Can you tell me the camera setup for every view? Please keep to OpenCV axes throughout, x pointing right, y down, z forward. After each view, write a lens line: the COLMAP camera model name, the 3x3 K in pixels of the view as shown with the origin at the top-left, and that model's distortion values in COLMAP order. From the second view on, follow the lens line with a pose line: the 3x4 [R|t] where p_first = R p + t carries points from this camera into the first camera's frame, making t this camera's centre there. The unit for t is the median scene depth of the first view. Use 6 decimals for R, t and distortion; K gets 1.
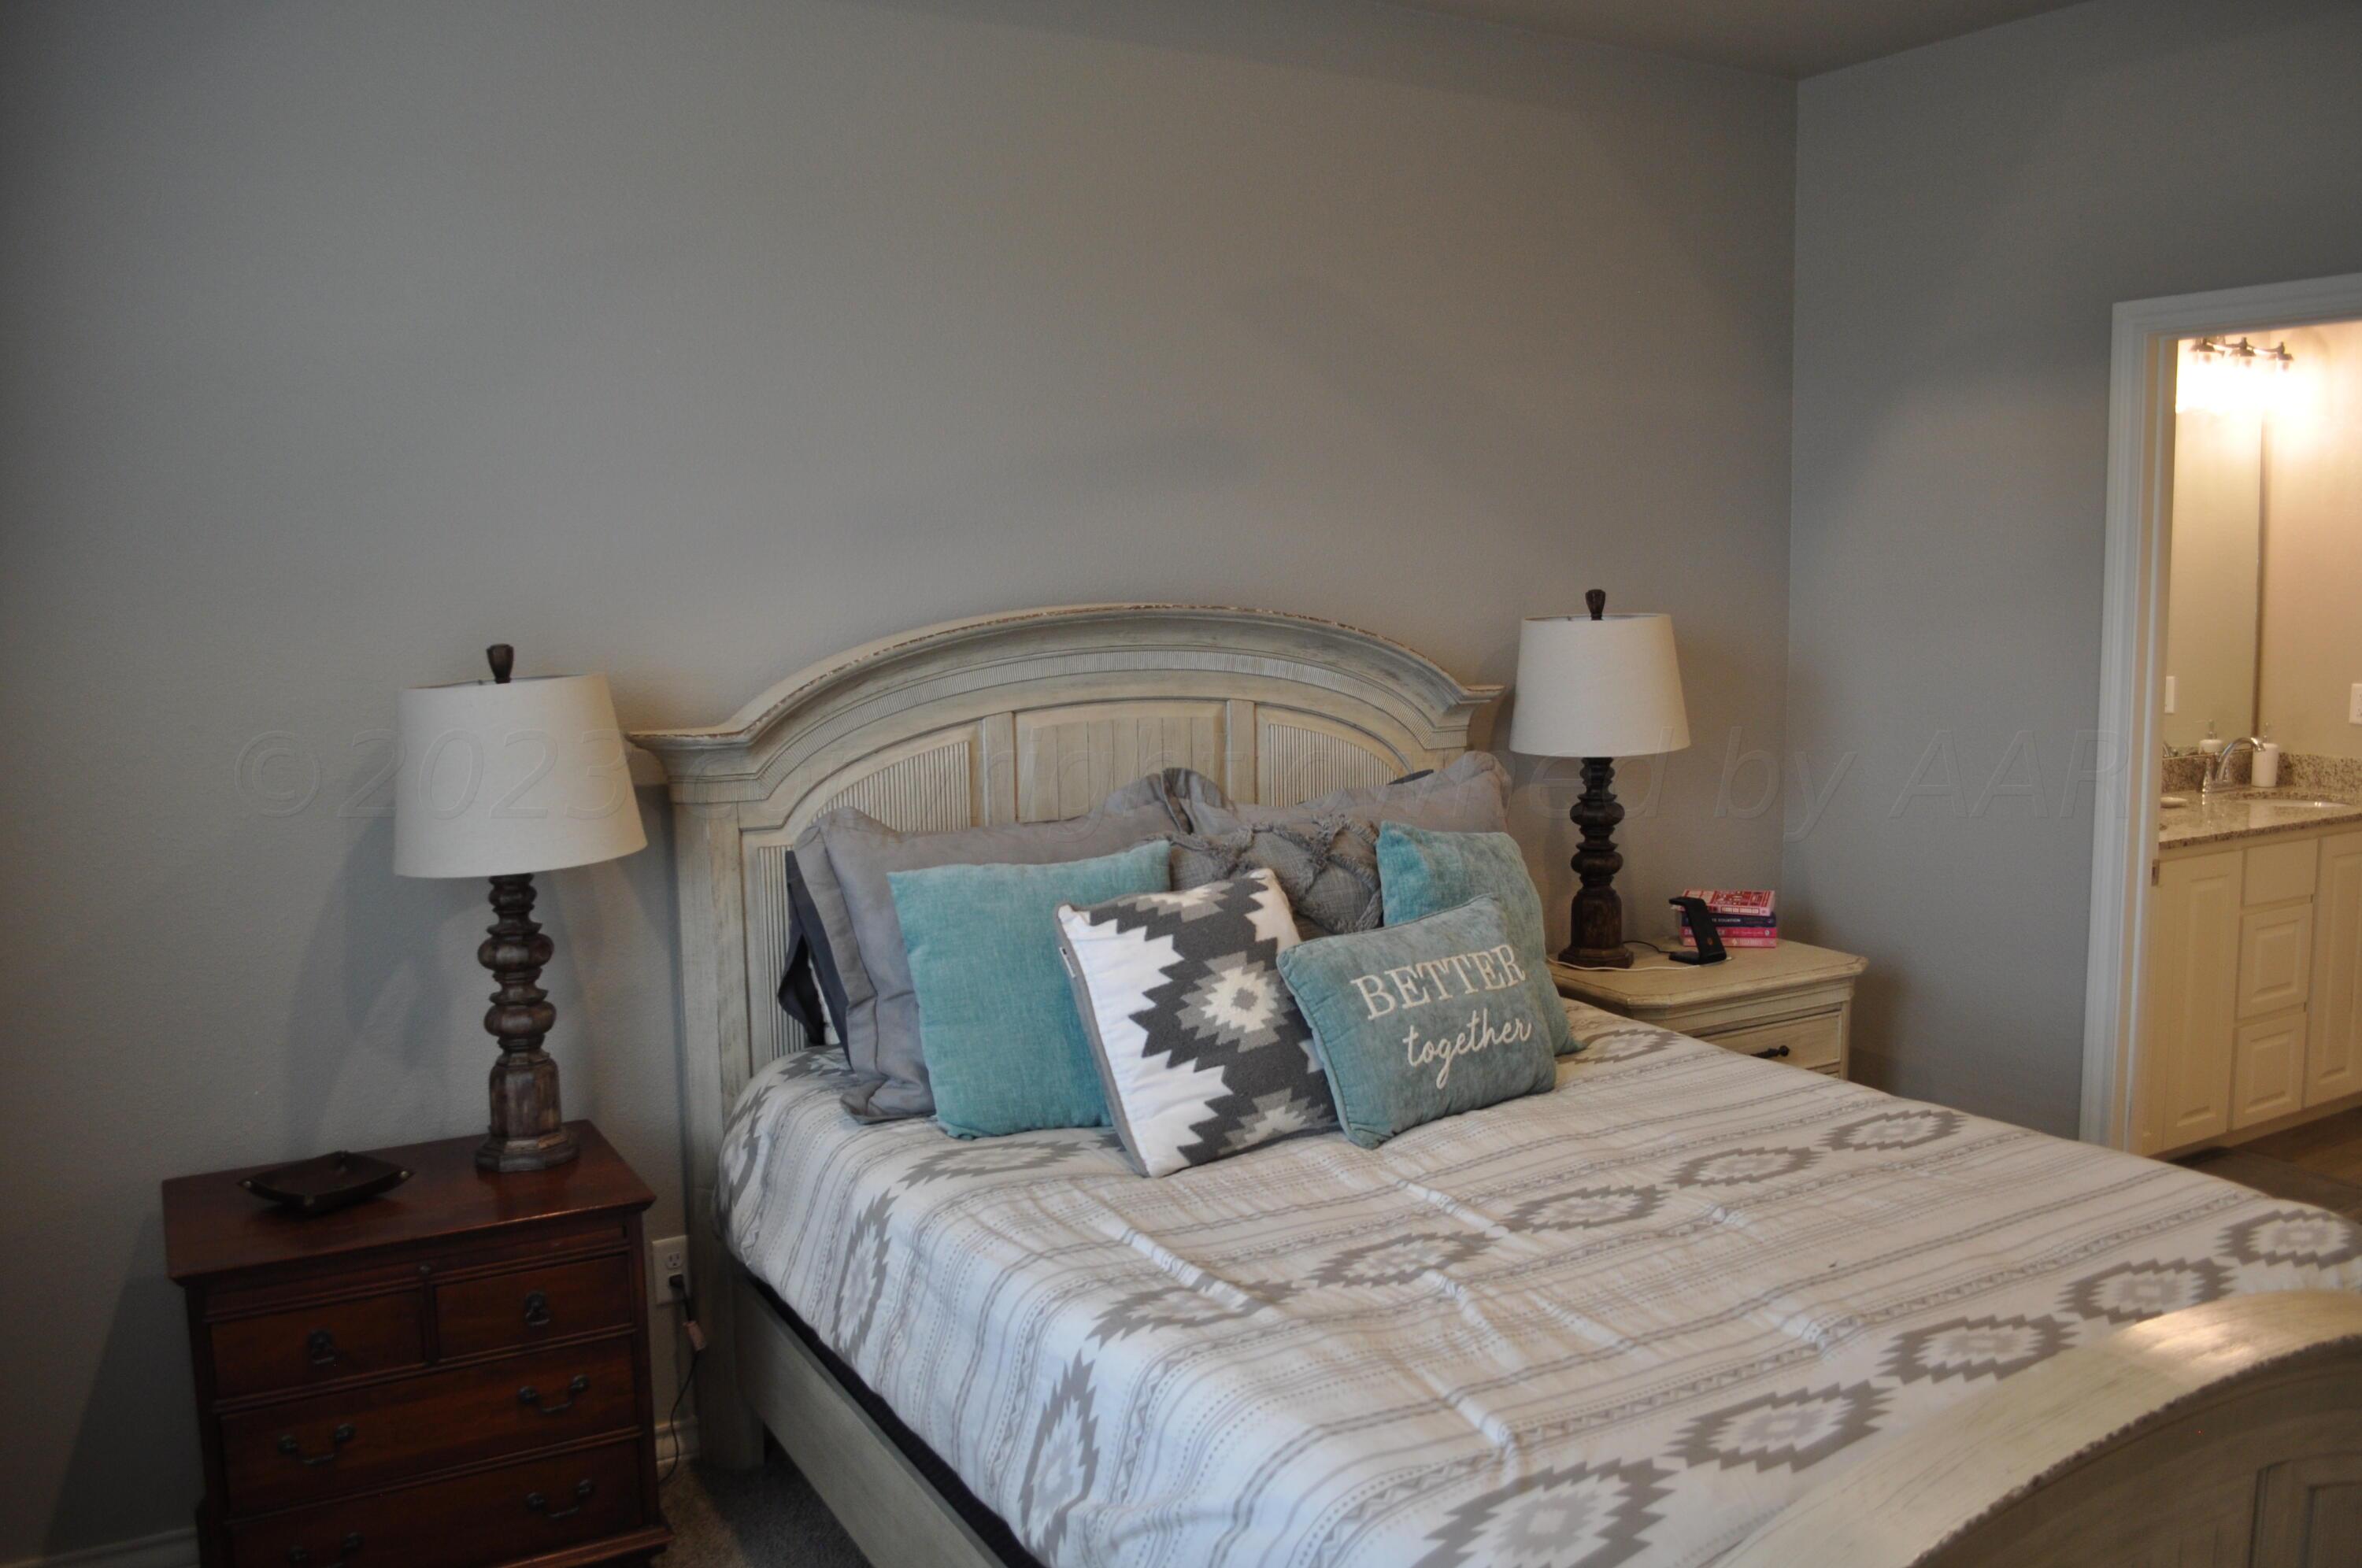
lens RADIAL K [[1786.2, 0, 1172.8], [0, 1786.2, 869.4], [0, 0, 1]] dist [-0.081074, 0.003373]
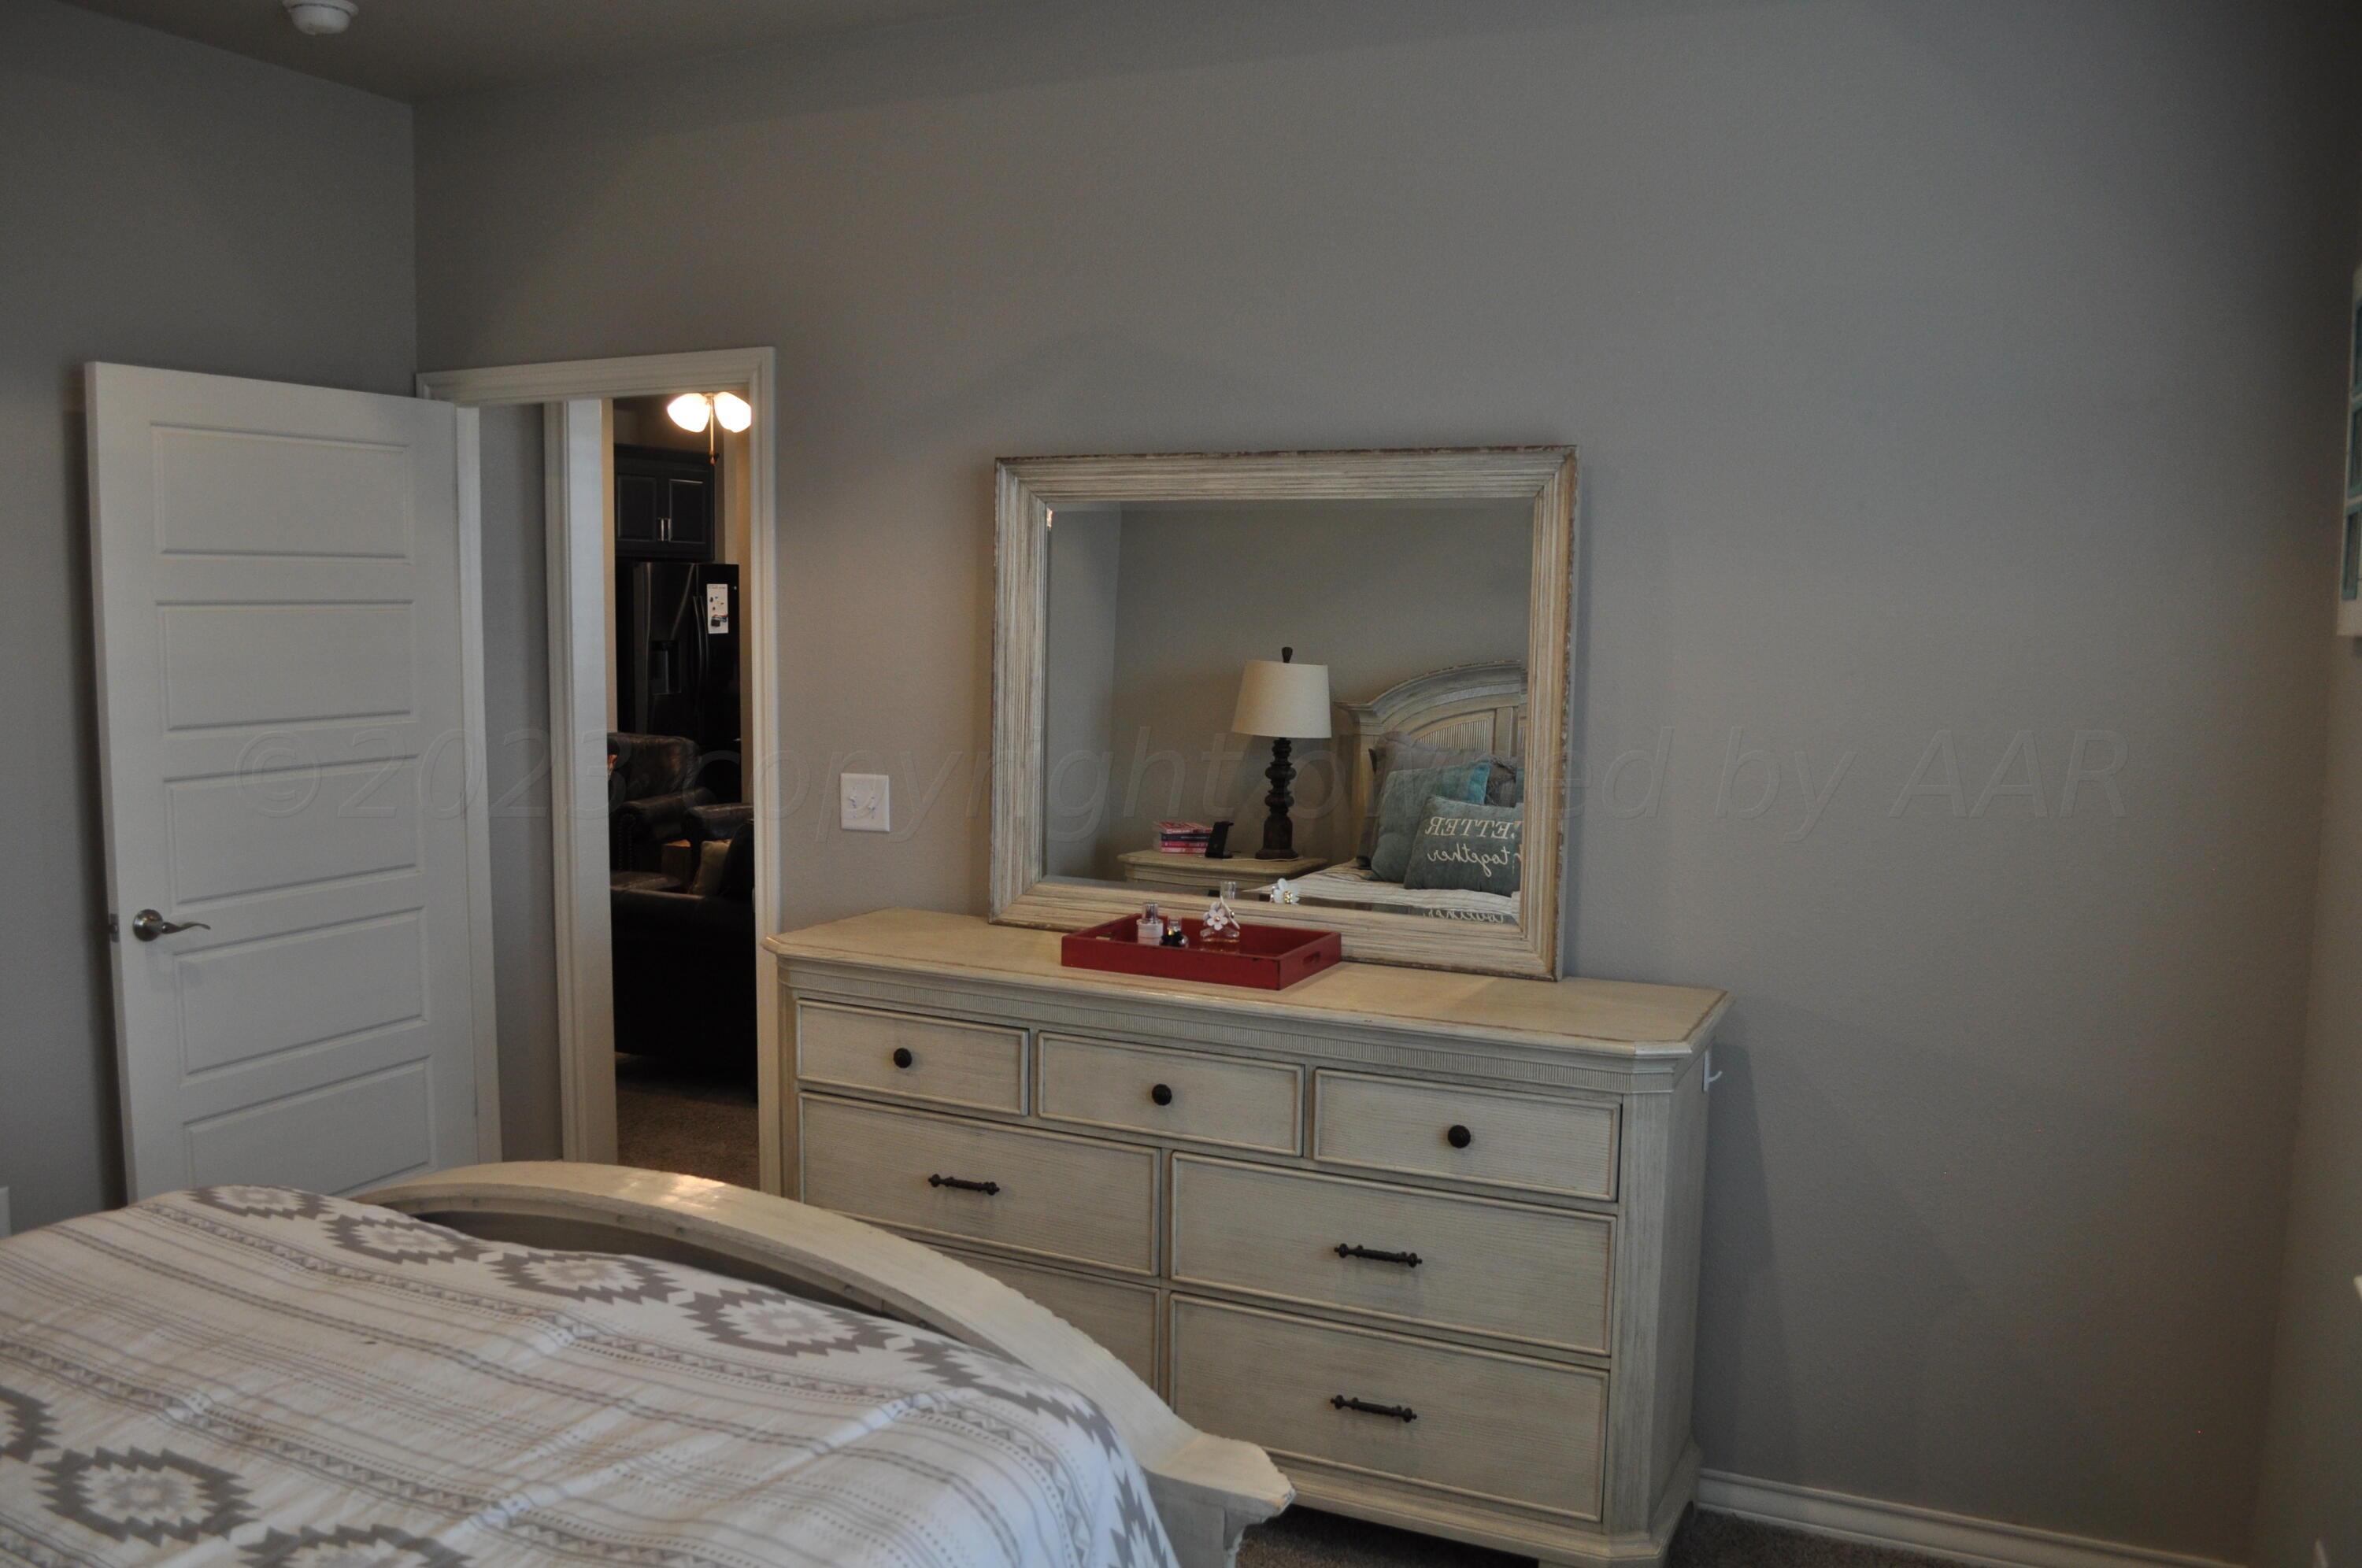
lens RADIAL K [[1862.2, 0, 1173.5], [0, 1862.2, 793.3], [0, 0, 1]] dist [-0.085980, 0.014171]
pose [[-0.586403, -0.069613, 0.807023, -0.500098], [0.115614, 0.978907, 0.168448, -0.138570], [-0.801726, 0.192082, -0.565986, 0.883412]]
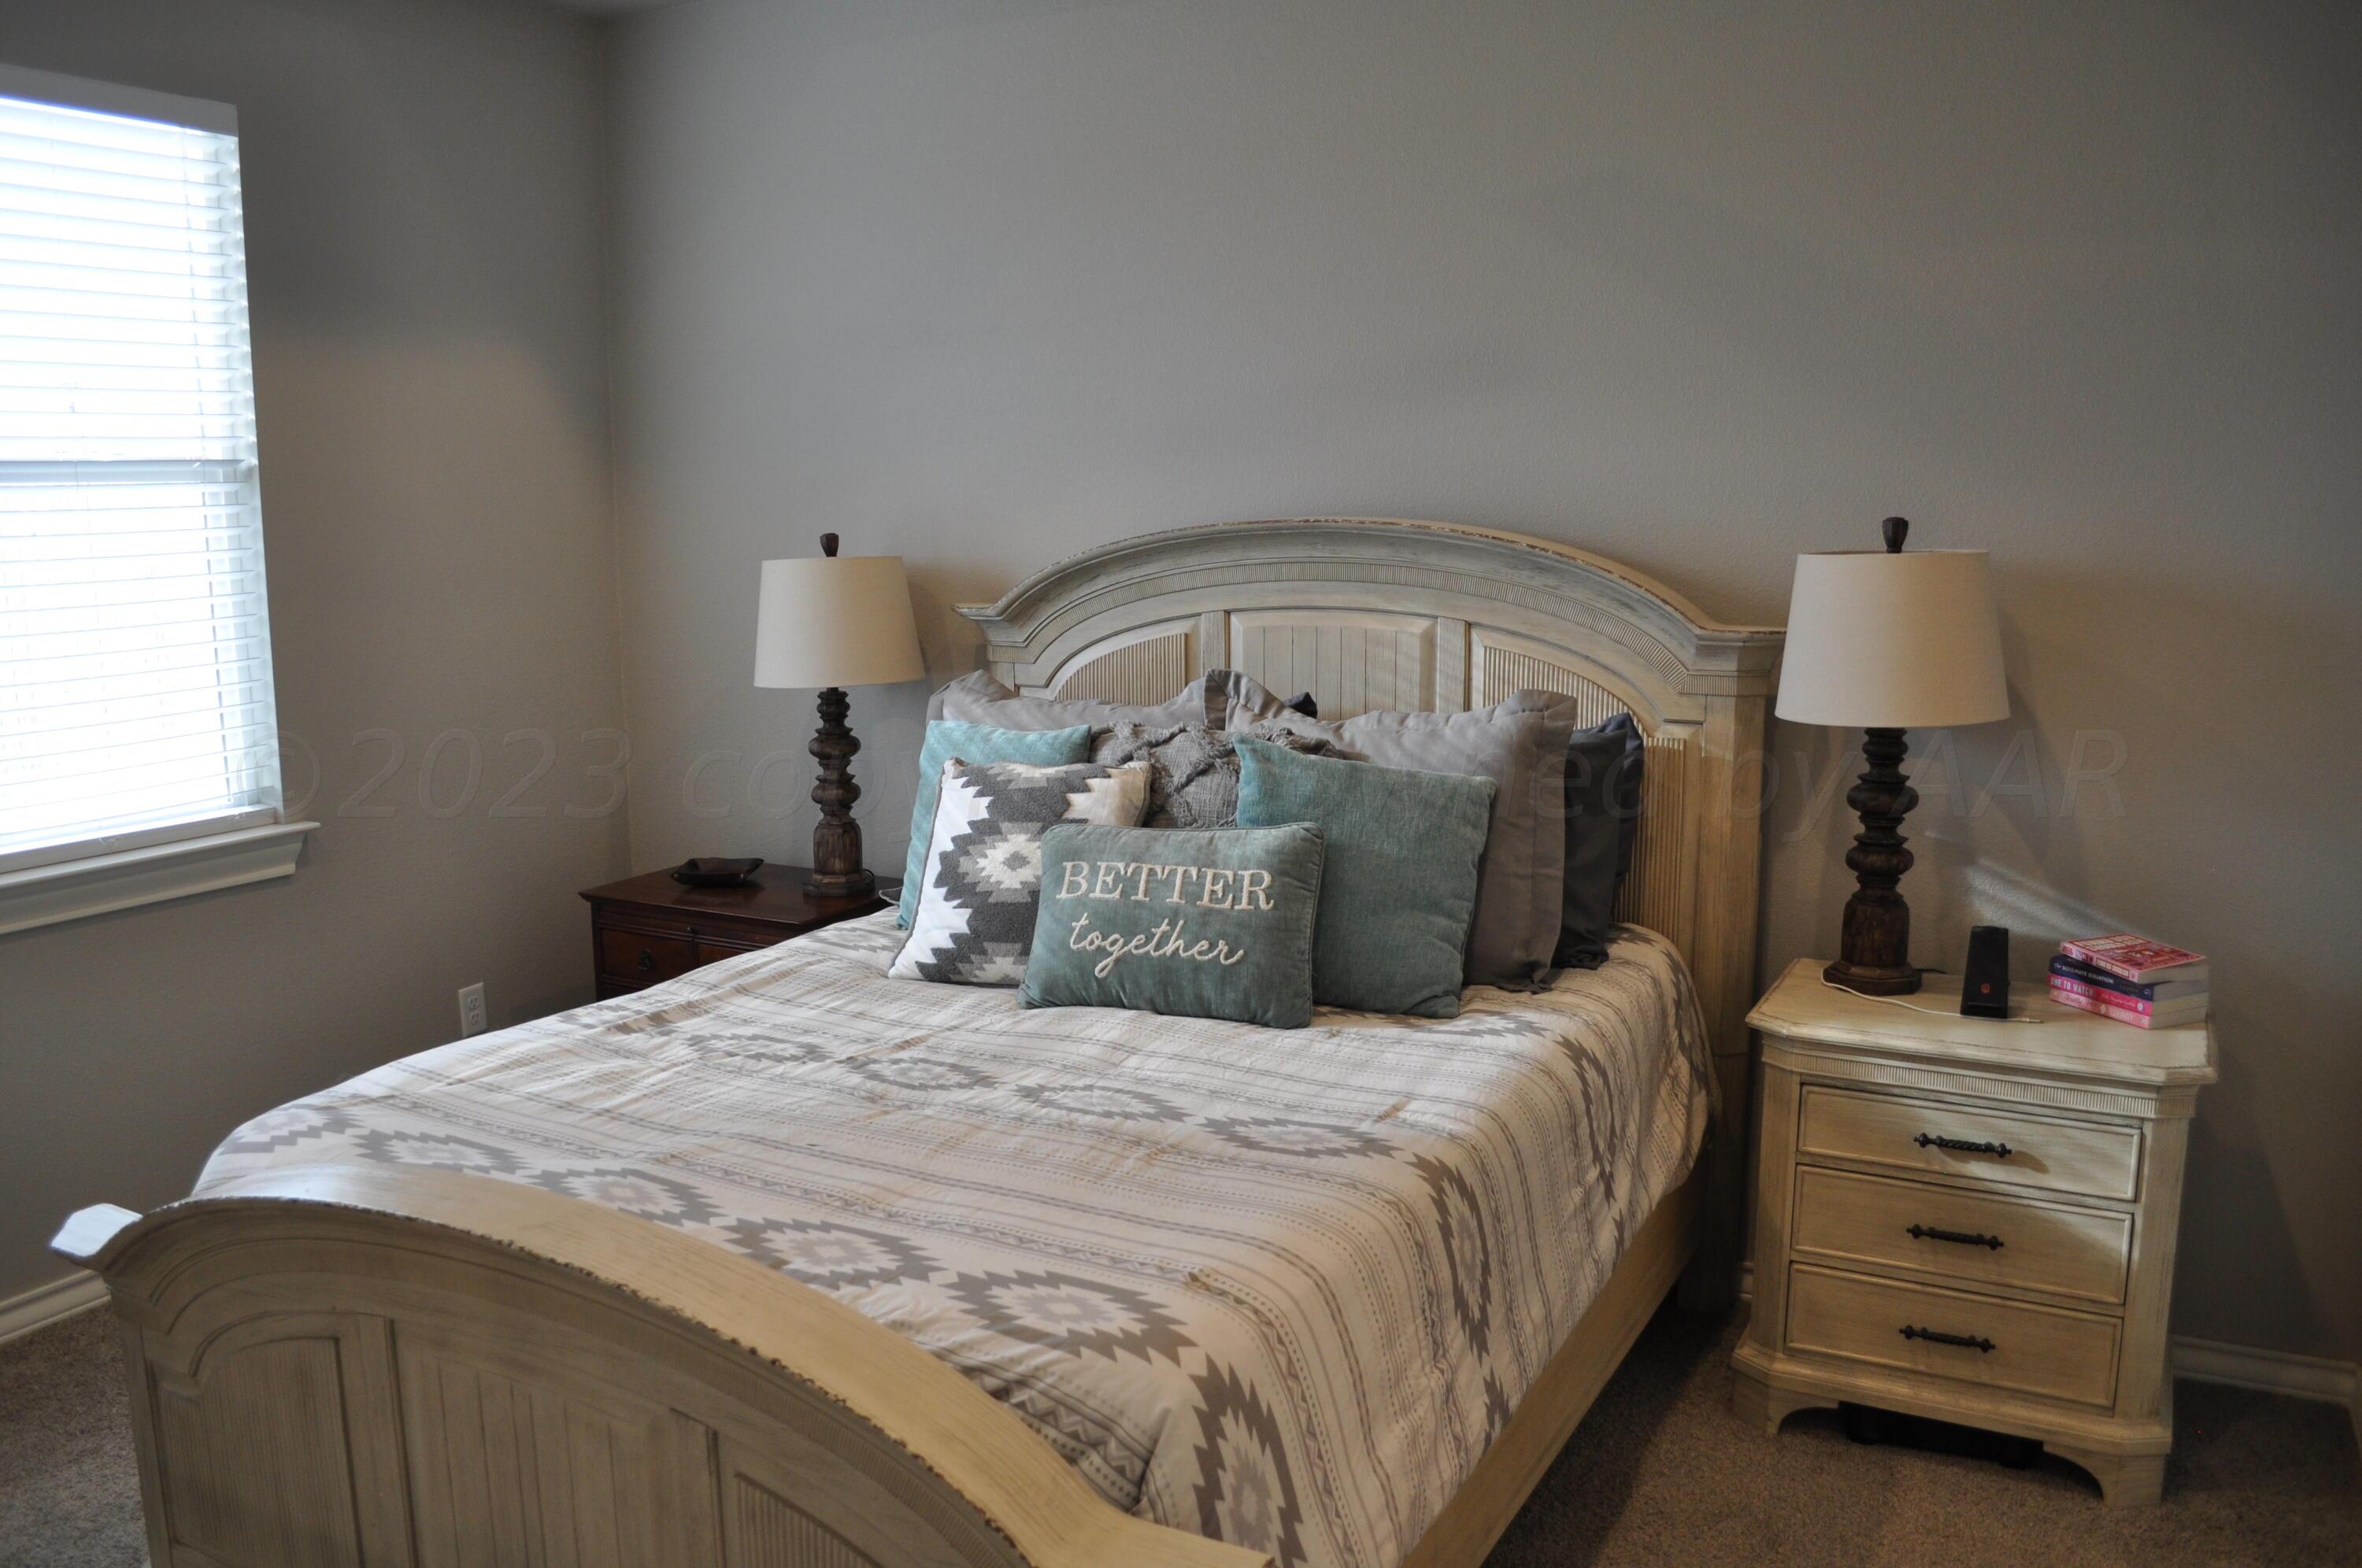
lens RADIAL K [[1797.9, 0, 1181.0], [0, 1797.9, 784.0], [0, 0, 1]] dist [-0.063025, 0.002592]
pose [[0.562789, 0.149052, -0.813051, 1.047469], [-0.138419, 0.986713, 0.085076, -0.091370], [0.814929, 0.064662, 0.575943, 0.411466]]
